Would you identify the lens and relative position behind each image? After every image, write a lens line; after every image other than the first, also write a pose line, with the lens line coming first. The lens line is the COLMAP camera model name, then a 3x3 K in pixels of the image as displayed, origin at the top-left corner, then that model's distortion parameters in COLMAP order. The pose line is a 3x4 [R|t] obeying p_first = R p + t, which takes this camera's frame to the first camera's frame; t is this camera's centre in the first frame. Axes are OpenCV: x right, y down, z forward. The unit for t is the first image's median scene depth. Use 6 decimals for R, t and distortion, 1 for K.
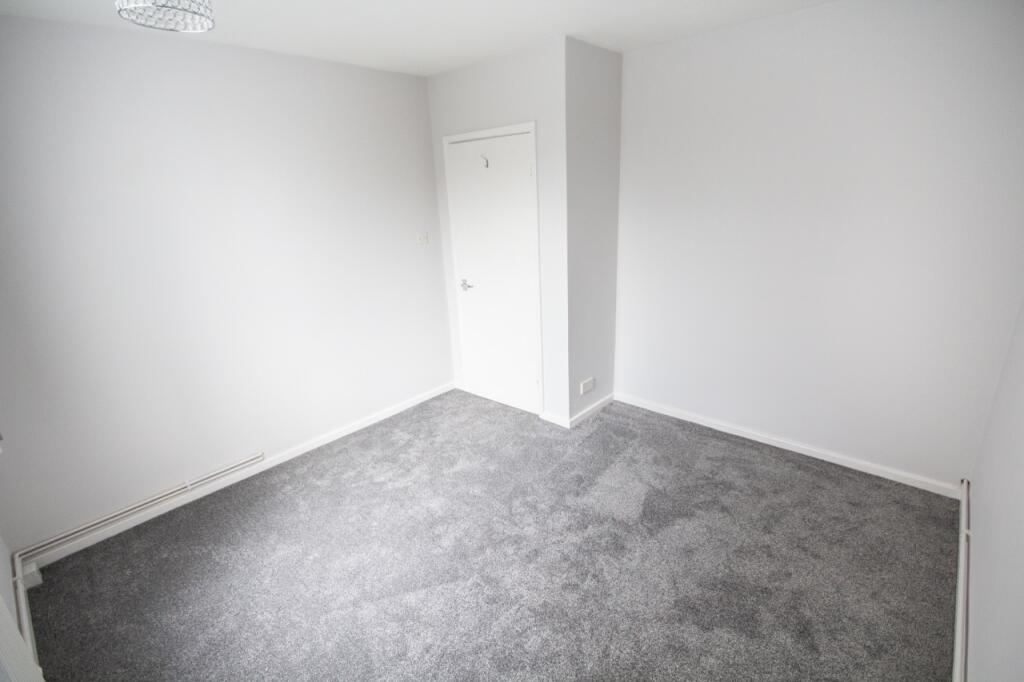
lens RADIAL K [[474.7, 0, 518.8], [0, 474.7, 346.4], [0, 0, 1]] dist [0.000432, -0.000650]
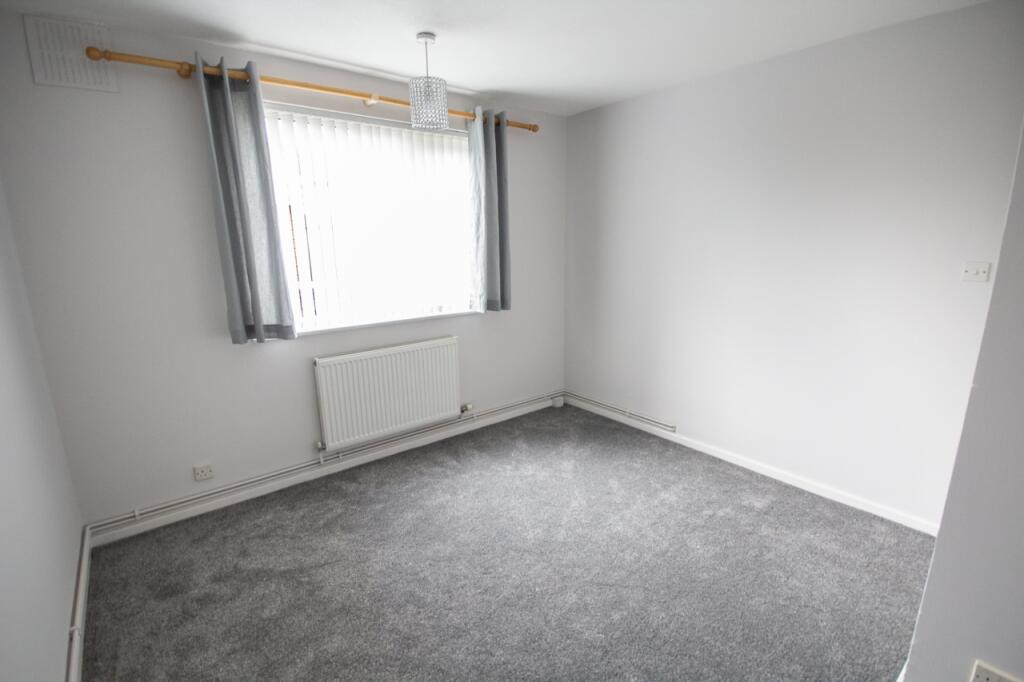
lens RADIAL K [[474.7, 0, 519.1], [0, 474.7, 341.2], [0, 0, 1]] dist [0.000432, -0.000650]
pose [[-0.157360, 0.273861, -0.948809, 0.596885], [-0.280522, 0.908805, 0.308839, -0.230035], [0.946861, 0.314761, -0.066186, 0.660761]]
